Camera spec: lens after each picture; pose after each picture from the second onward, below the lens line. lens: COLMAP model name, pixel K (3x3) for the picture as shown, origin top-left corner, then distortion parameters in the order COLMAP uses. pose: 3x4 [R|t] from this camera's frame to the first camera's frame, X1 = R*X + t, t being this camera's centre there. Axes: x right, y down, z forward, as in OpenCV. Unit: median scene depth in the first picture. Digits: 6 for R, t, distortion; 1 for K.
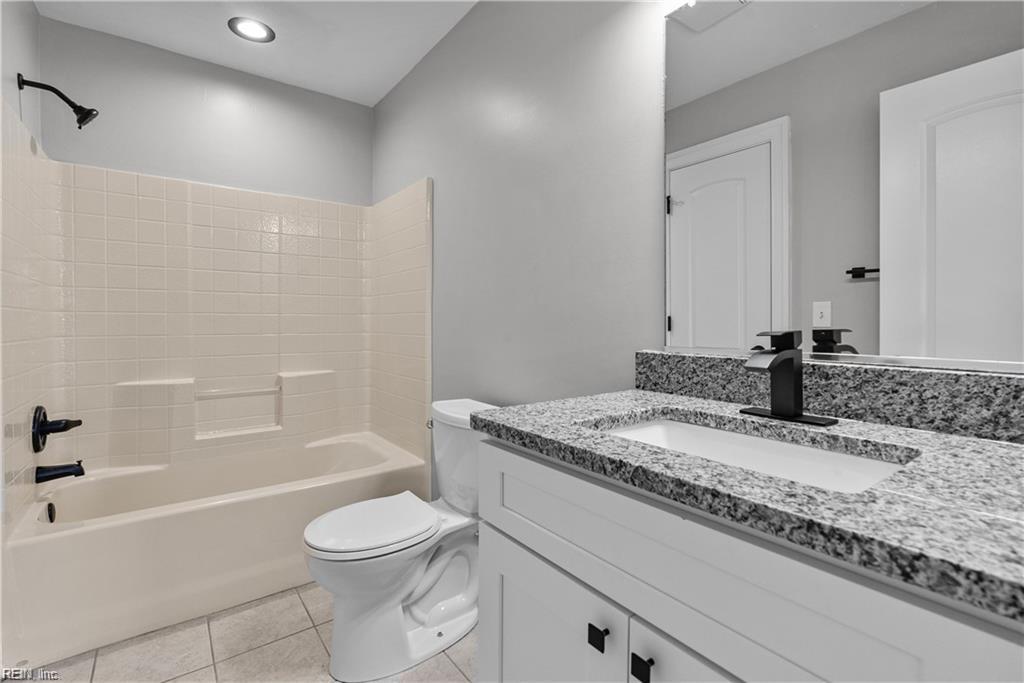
lens RADIAL K [[462.3, 0, 512.4], [0, 462.3, 317.7], [0, 0, 1]] dist [0.000133, 0.000029]
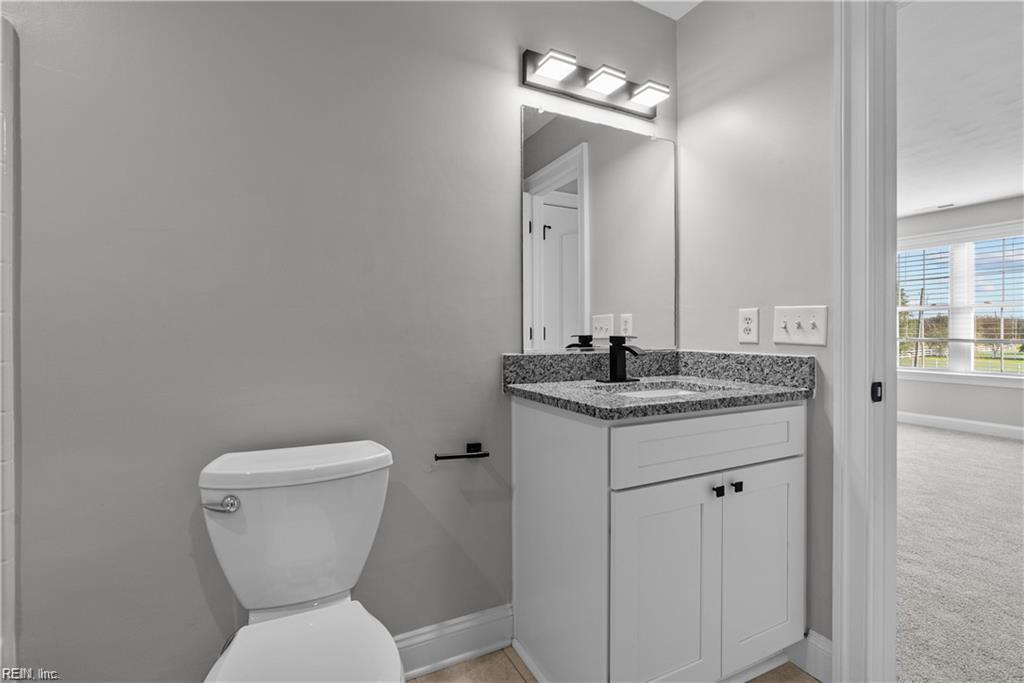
lens RADIAL K [[454.4, 0, 512.0], [0, 454.4, 341.5], [0, 0, 1]] dist [-0.000576, 0.000006]
pose [[0.173952, -0.015891, 0.984626, -1.106986], [-0.005599, 0.999838, 0.017125, 0.019308], [-0.984738, -0.008492, 0.173835, 0.921280]]
